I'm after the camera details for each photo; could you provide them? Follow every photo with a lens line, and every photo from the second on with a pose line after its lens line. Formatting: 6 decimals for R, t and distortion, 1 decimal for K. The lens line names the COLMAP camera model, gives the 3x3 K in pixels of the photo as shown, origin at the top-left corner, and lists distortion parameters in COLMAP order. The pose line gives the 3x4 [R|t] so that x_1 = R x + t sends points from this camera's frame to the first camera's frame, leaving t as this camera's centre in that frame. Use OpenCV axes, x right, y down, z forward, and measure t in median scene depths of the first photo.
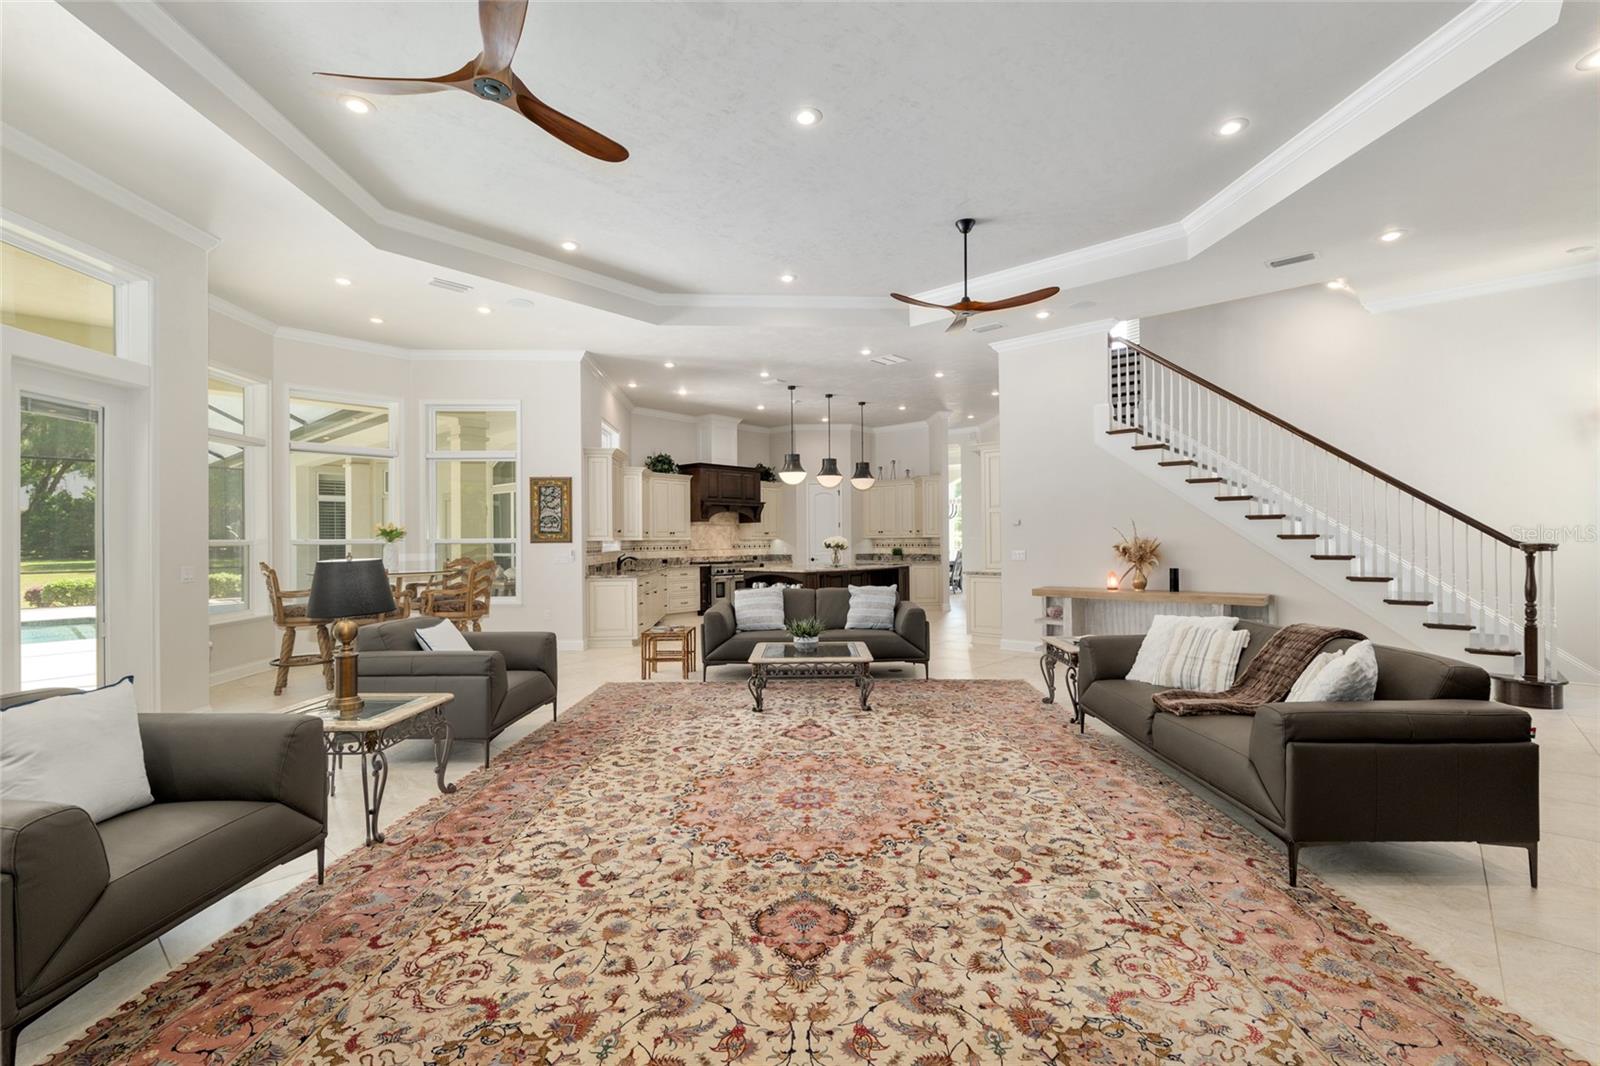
lens RADIAL K [[708.4, 0, 803.4], [0, 708.4, 538.0], [0, 0, 1]] dist [0.001262, -0.000333]
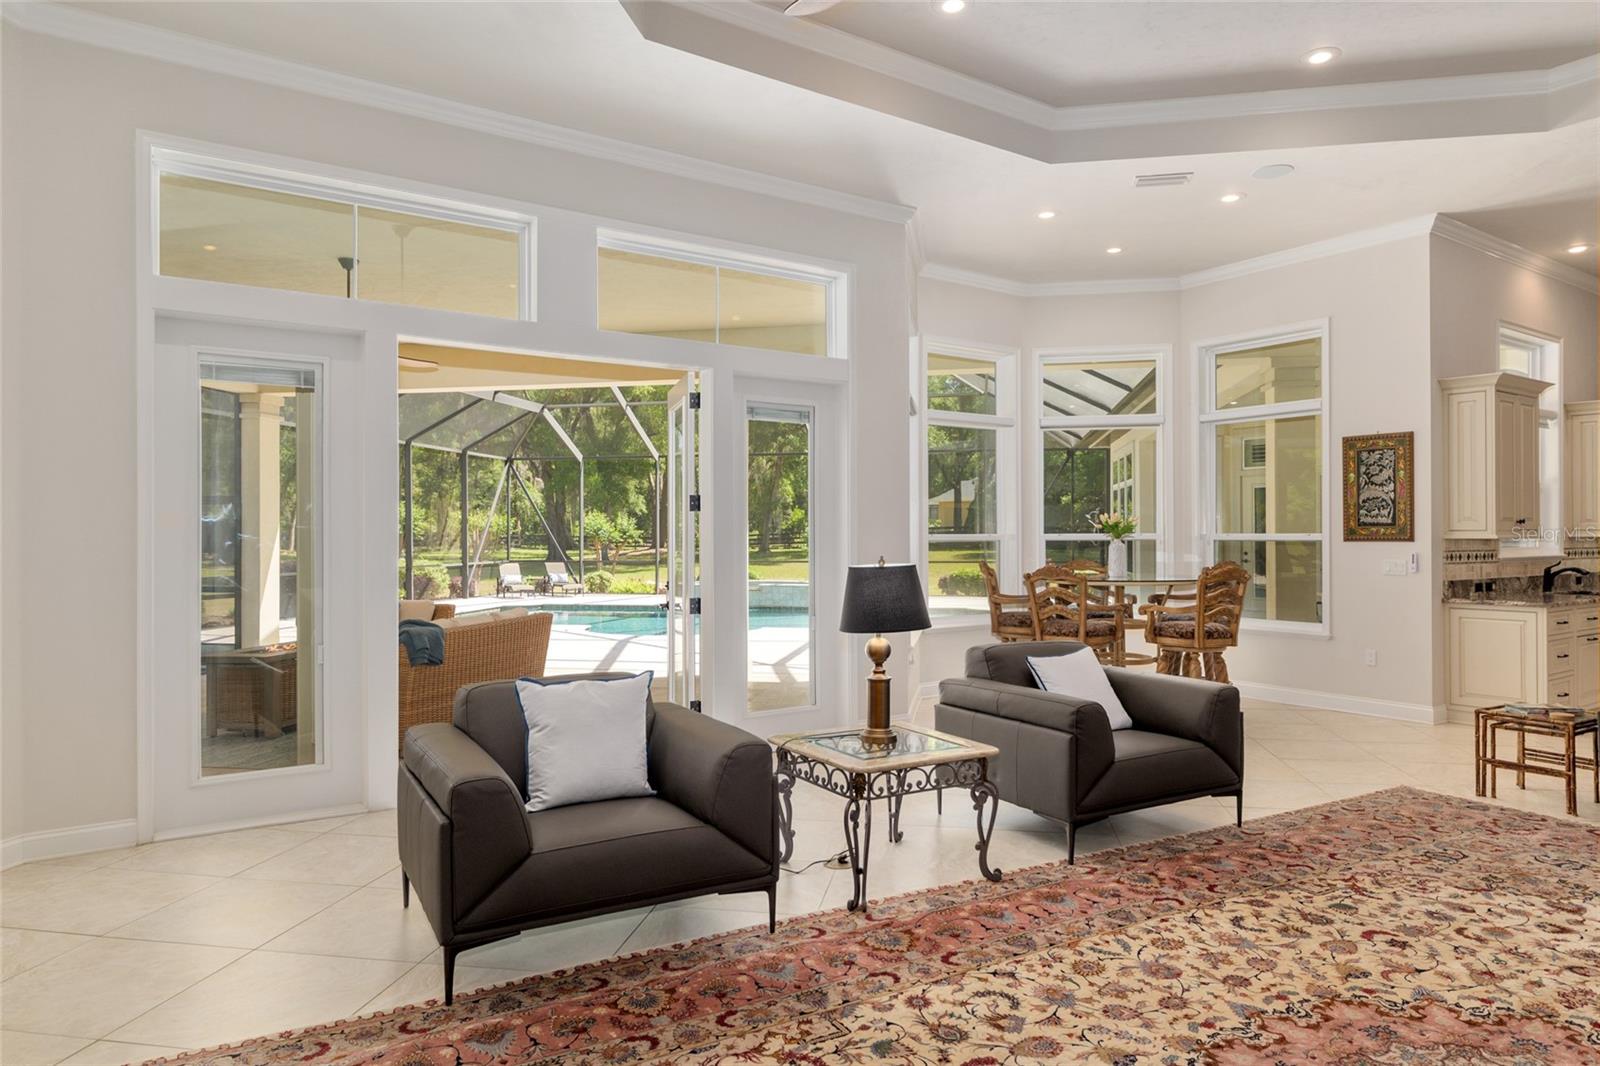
lens RADIAL K [[997.1, 0, 800.5], [0, 997.1, 534.6], [0, 0, 1]] dist [0.004922, -0.002024]
pose [[0.517431, 0.007360, -0.855693, 0.234248], [-0.000672, 0.999966, 0.008194, -0.010718], [0.855725, -0.003664, 0.517418, 0.227775]]
